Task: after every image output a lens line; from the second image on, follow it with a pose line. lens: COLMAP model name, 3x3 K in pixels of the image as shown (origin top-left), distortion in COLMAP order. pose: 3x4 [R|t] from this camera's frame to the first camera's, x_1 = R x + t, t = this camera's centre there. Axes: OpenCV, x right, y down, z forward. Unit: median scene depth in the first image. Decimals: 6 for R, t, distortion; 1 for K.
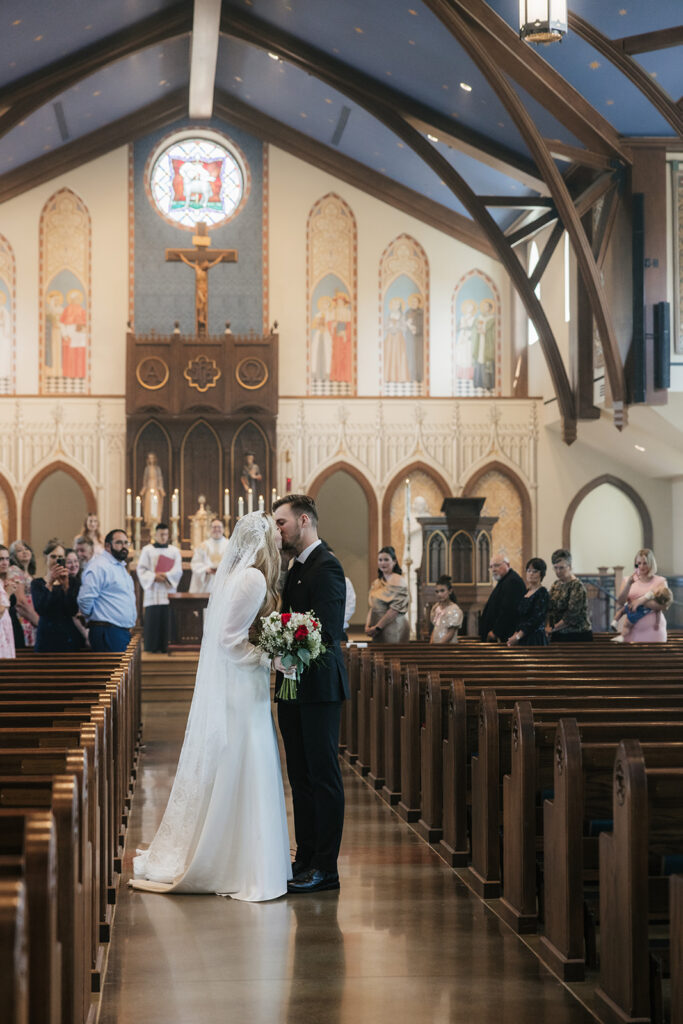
lens RADIAL K [[2149.2, 0, 337.3], [0, 2149.2, 511.3], [0, 0, 1]] dist [0.027290, 0.153250]
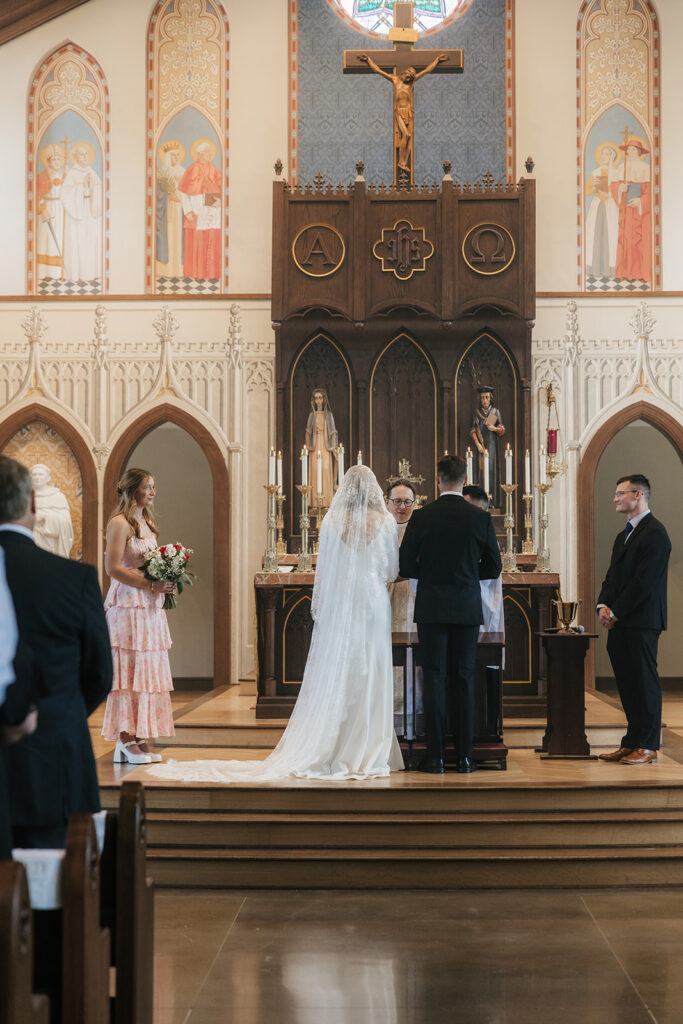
lens RADIAL K [[2149.2, 0, 337.3], [0, 2149.2, 511.3], [0, 0, 1]] dist [0.027290, 0.153250]
pose [[0.994146, -0.003519, -0.107985, -0.017184], [0.002408, 0.999943, -0.010421, 0.012162], [0.108016, 0.010100, 0.994098, 0.402205]]
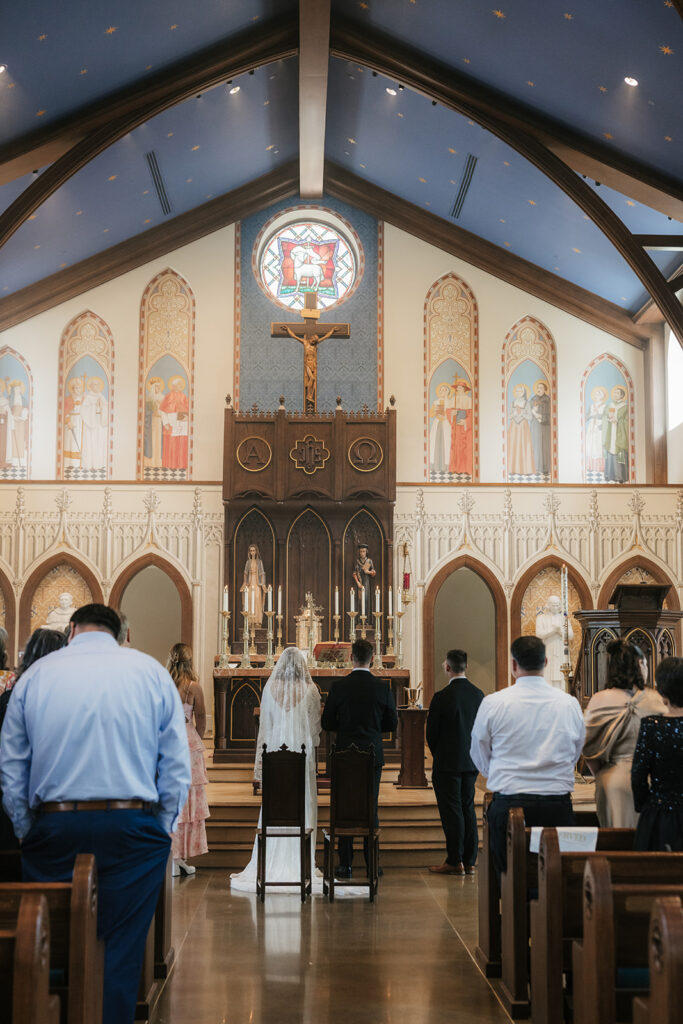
lens RADIAL K [[1556.4, 0, 341.5], [0, 1556.4, 512.0], [0, 0, 1]] dist [0.031923, 0.068749]
pose [[0.998599, 0.000281, -0.052913, -0.015045], [-0.004398, 0.996968, -0.077694, 0.009034], [0.052731, 0.077818, 0.995572, 0.347098]]
